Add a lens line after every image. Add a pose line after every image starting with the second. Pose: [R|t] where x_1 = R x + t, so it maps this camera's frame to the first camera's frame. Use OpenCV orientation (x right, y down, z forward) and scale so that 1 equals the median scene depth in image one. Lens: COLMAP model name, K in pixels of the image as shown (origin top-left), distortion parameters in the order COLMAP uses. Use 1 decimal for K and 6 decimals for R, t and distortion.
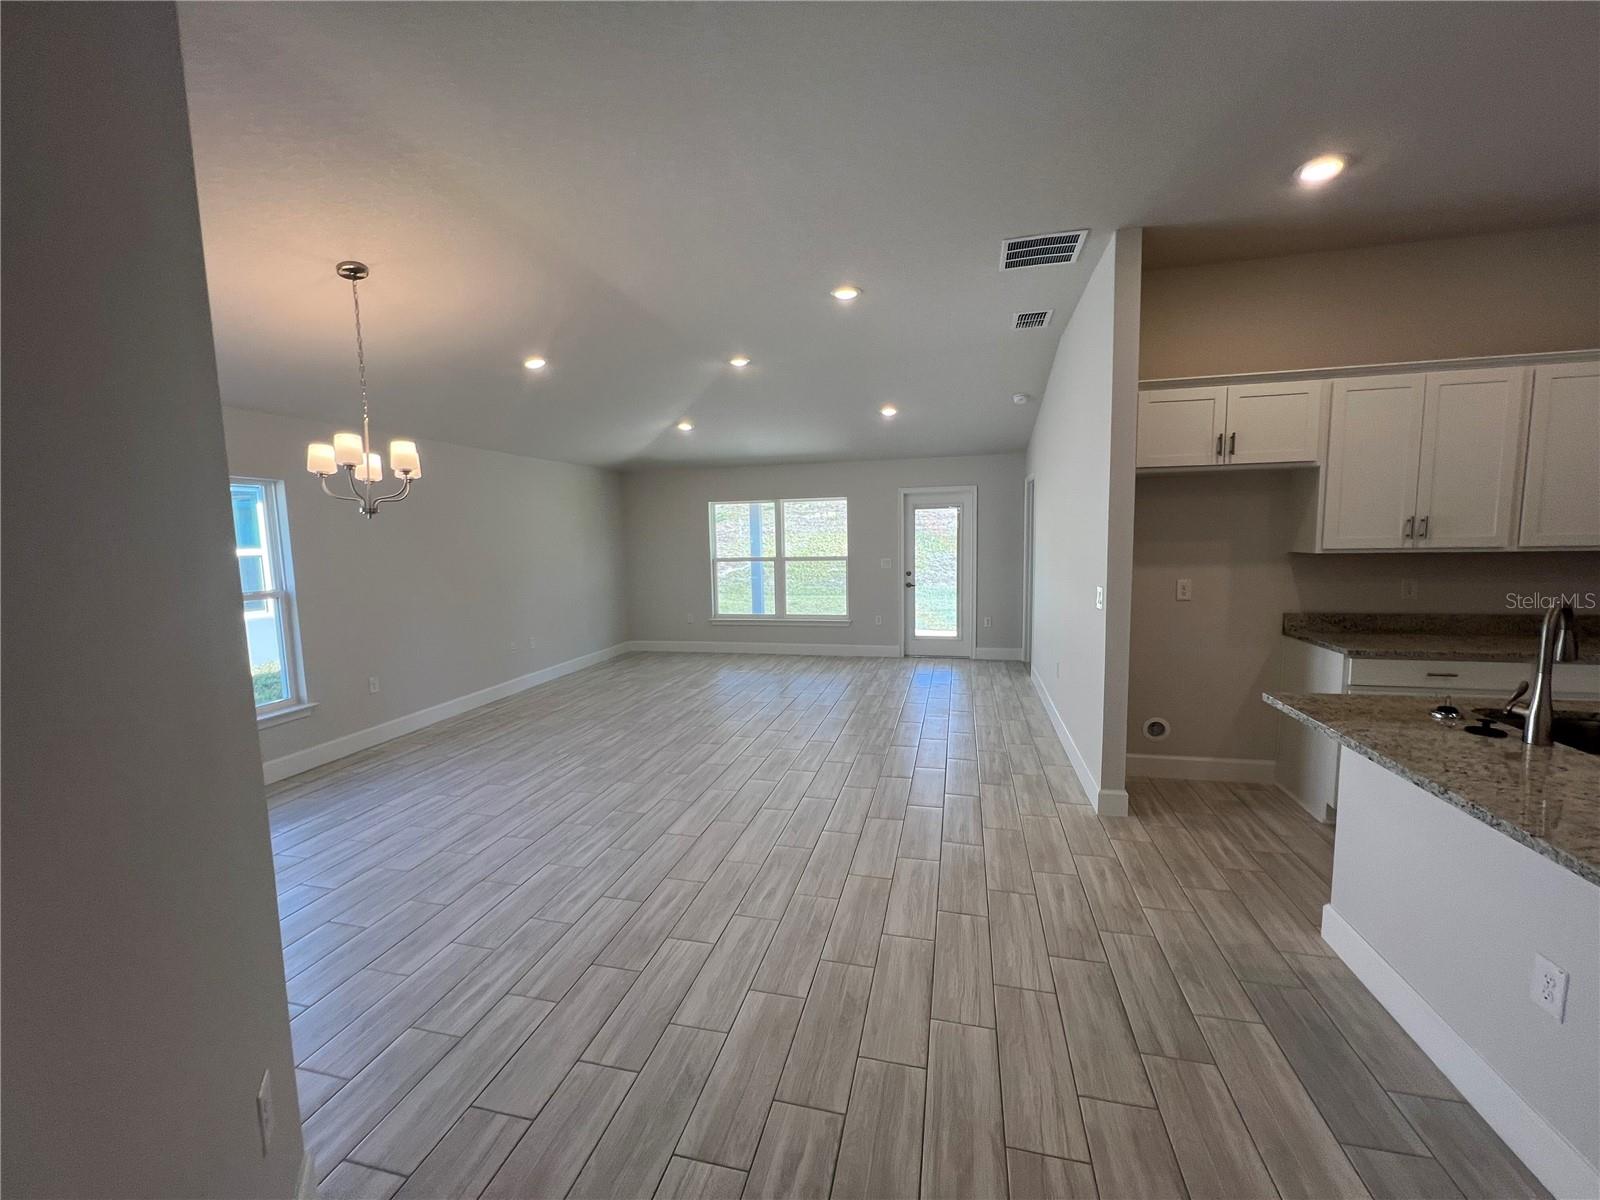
lens RADIAL K [[640.3, 0, 796.3], [0, 640.3, 600.9], [0, 0, 1]] dist [-0.002689, 0.000544]
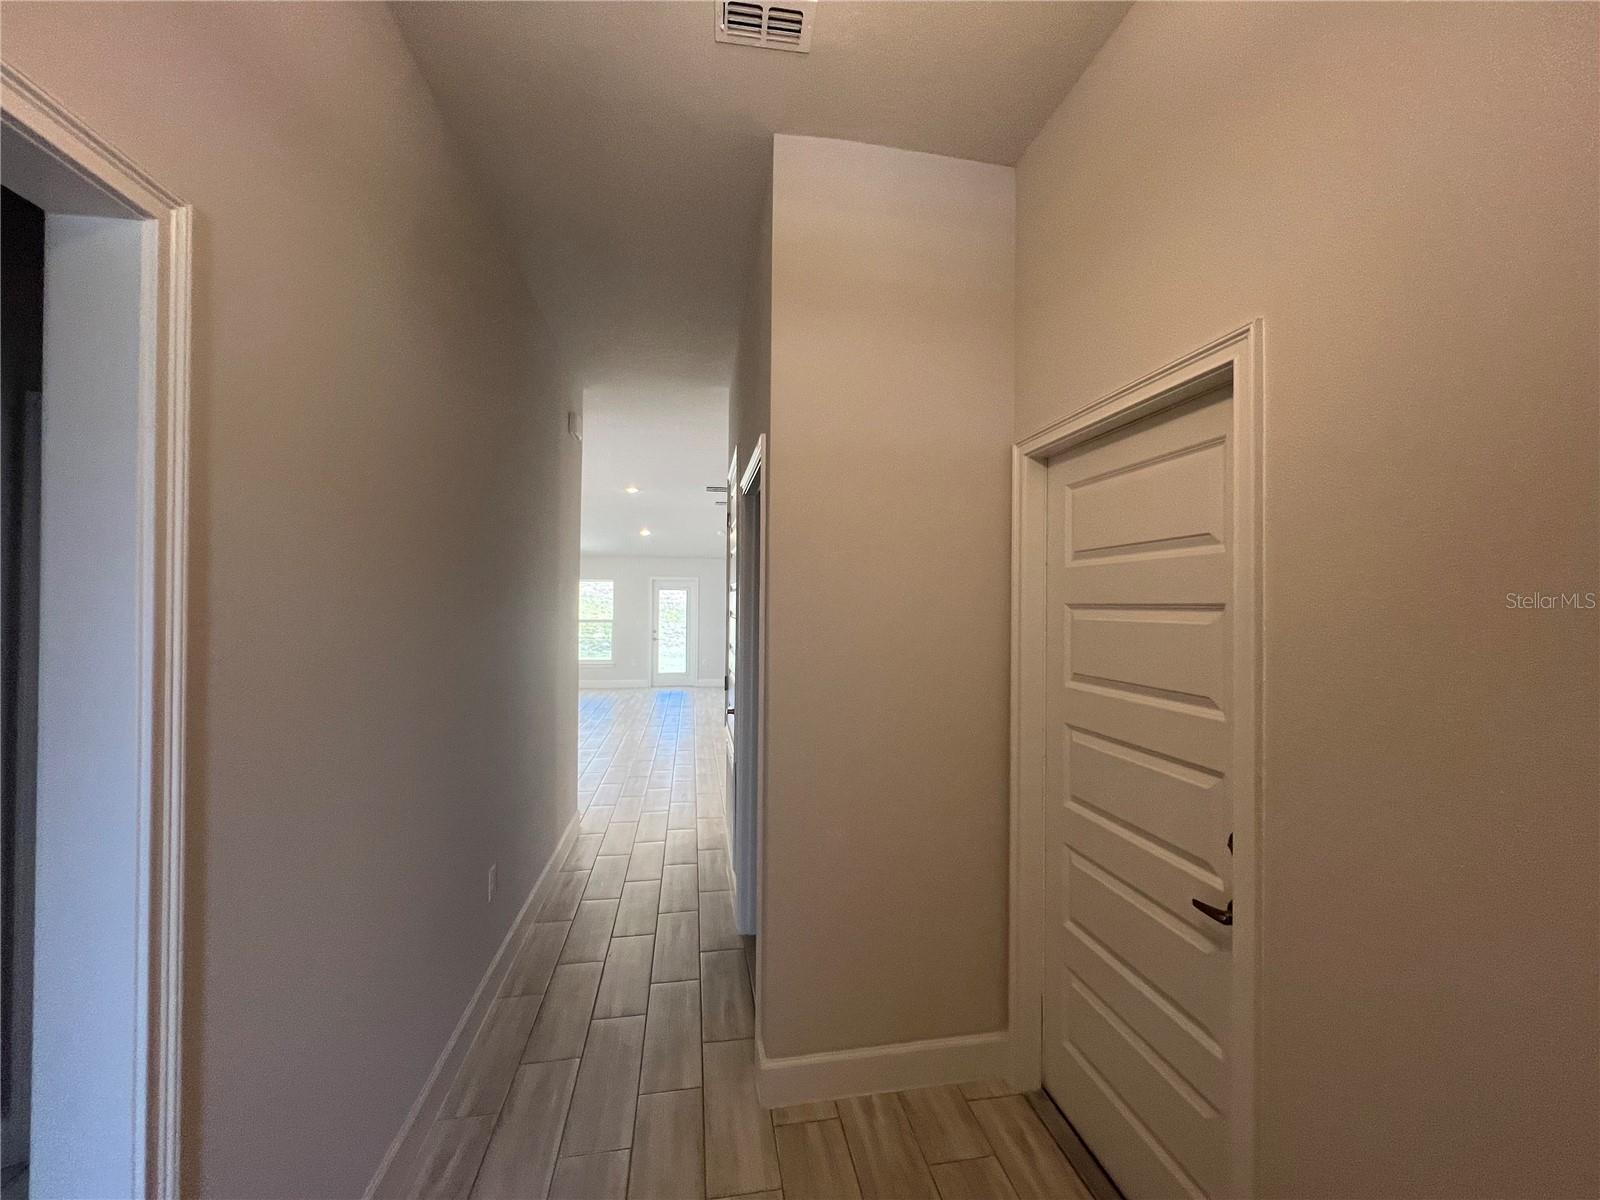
lens RADIAL K [[640.3, 0, 798.3], [0, 640.3, 600.7], [0, 0, 1]] dist [-0.002689, 0.000544]
pose [[0.914788, 0.027303, 0.403011, -0.328833], [0.019433, 0.993583, -0.111425, 0.158045], [-0.403468, 0.109762, 0.908387, -1.368443]]
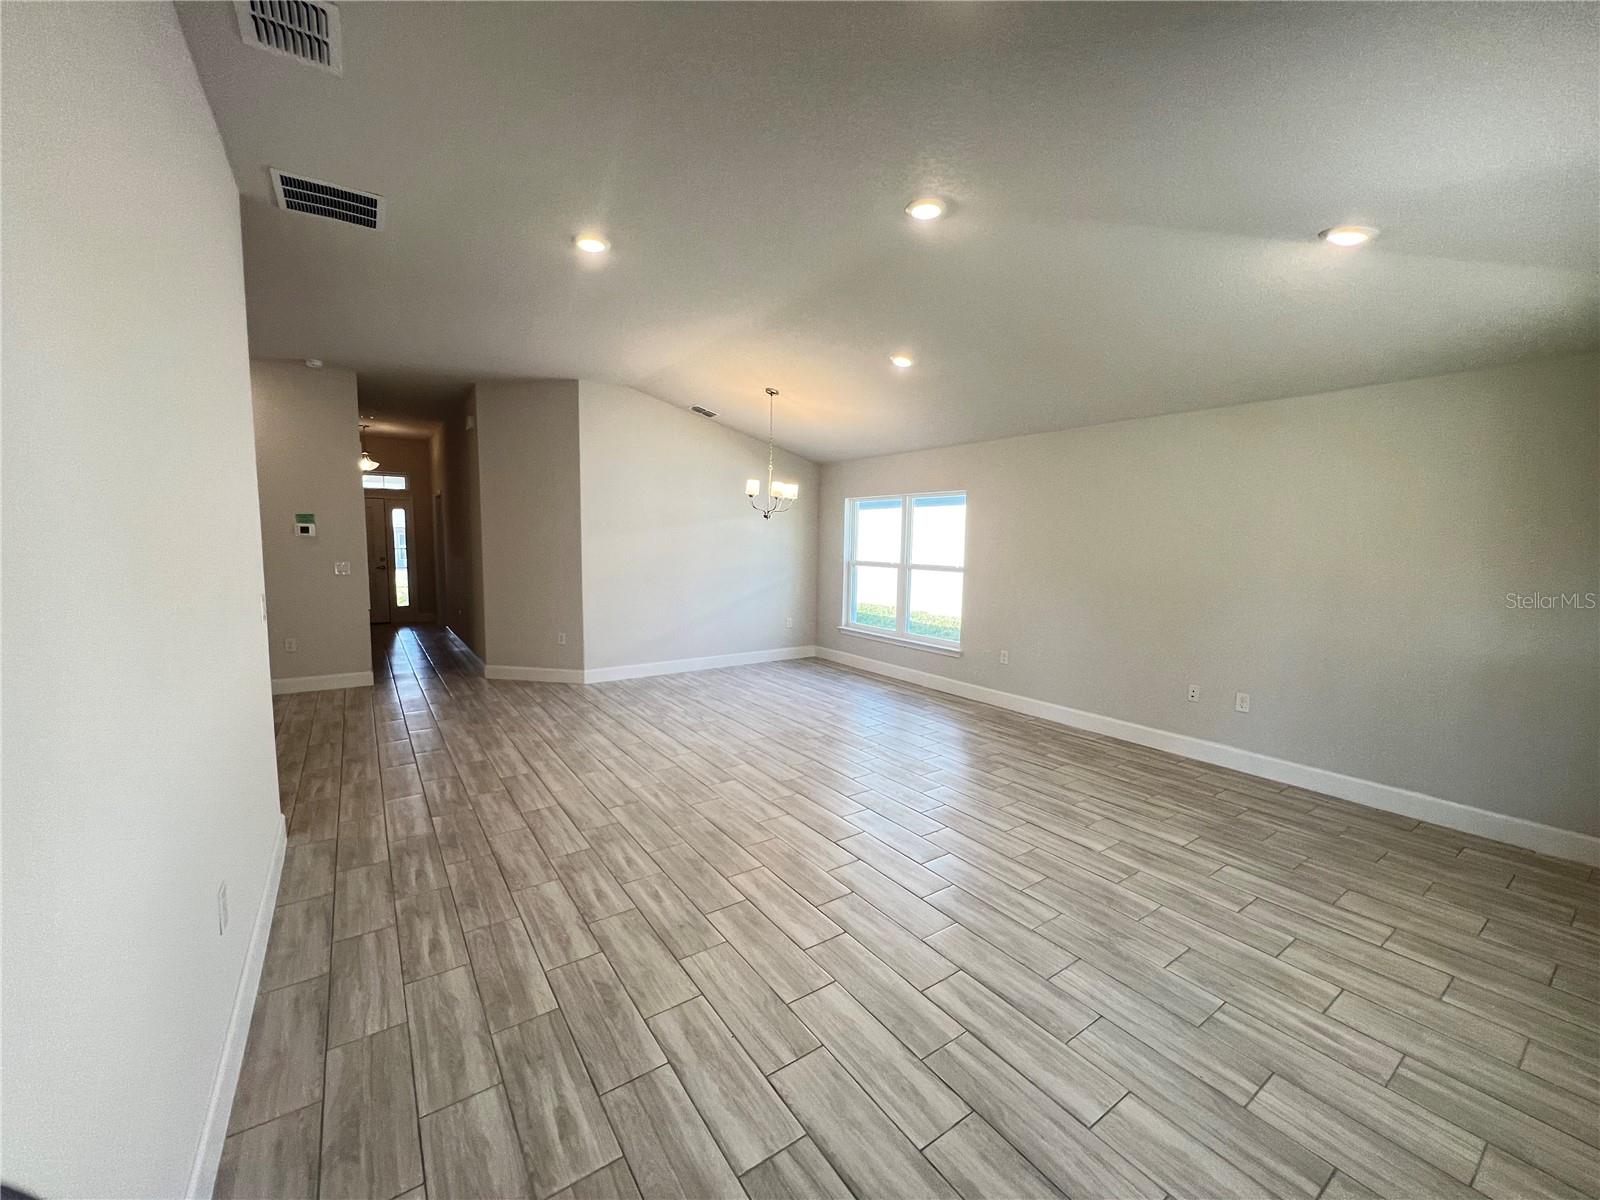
lens RADIAL K [[640.3, 0, 785.1], [0, 640.3, 604.8], [0, 0, 1]] dist [-0.002689, 0.000544]
pose [[-0.668426, 0.090766, -0.738219, 0.707471], [-0.074803, 0.979290, 0.188138, -0.233053], [0.740007, 0.180977, -0.647794, 2.266912]]
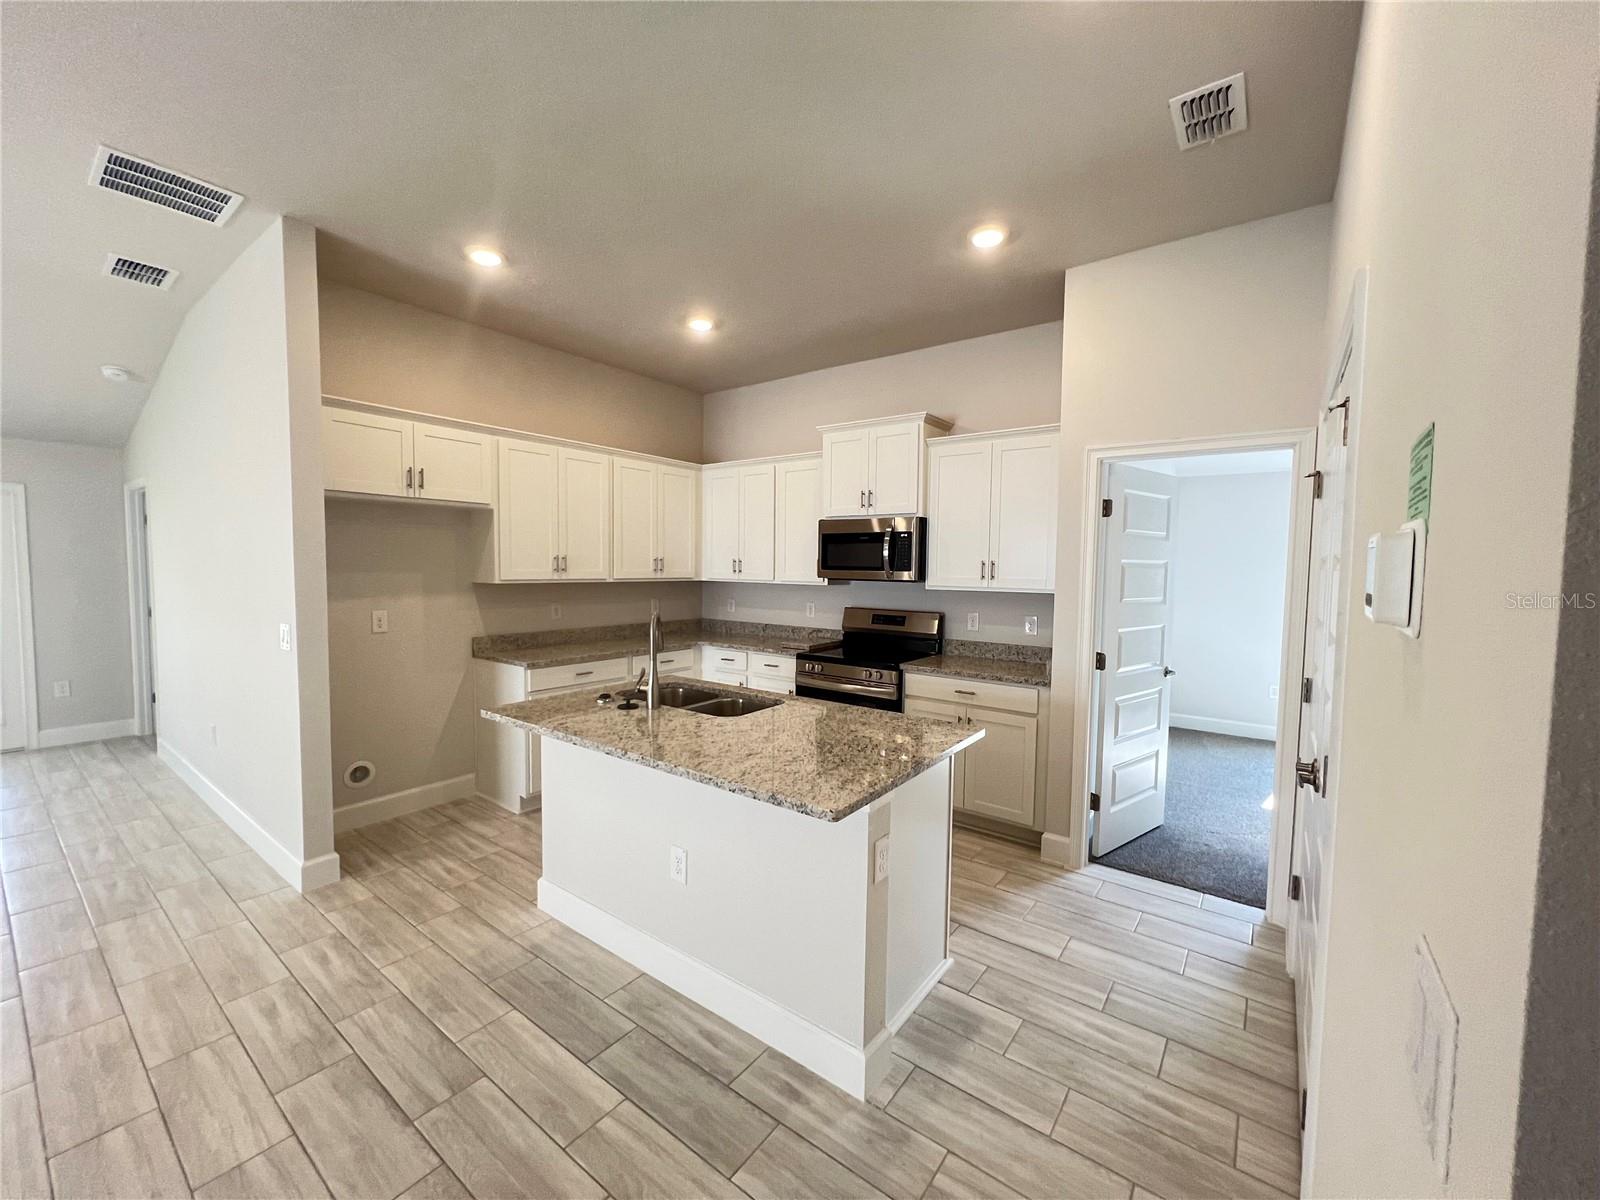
lens RADIAL K [[640.3, 0, 807.7], [0, 640.3, 600.7], [0, 0, 1]] dist [-0.002689, 0.000544]
pose [[0.381412, -0.026091, 0.924037, -0.046680], [0.074624, 0.997208, -0.002646, 0.001618], [-0.921388, 0.069964, 0.382294, 0.041770]]
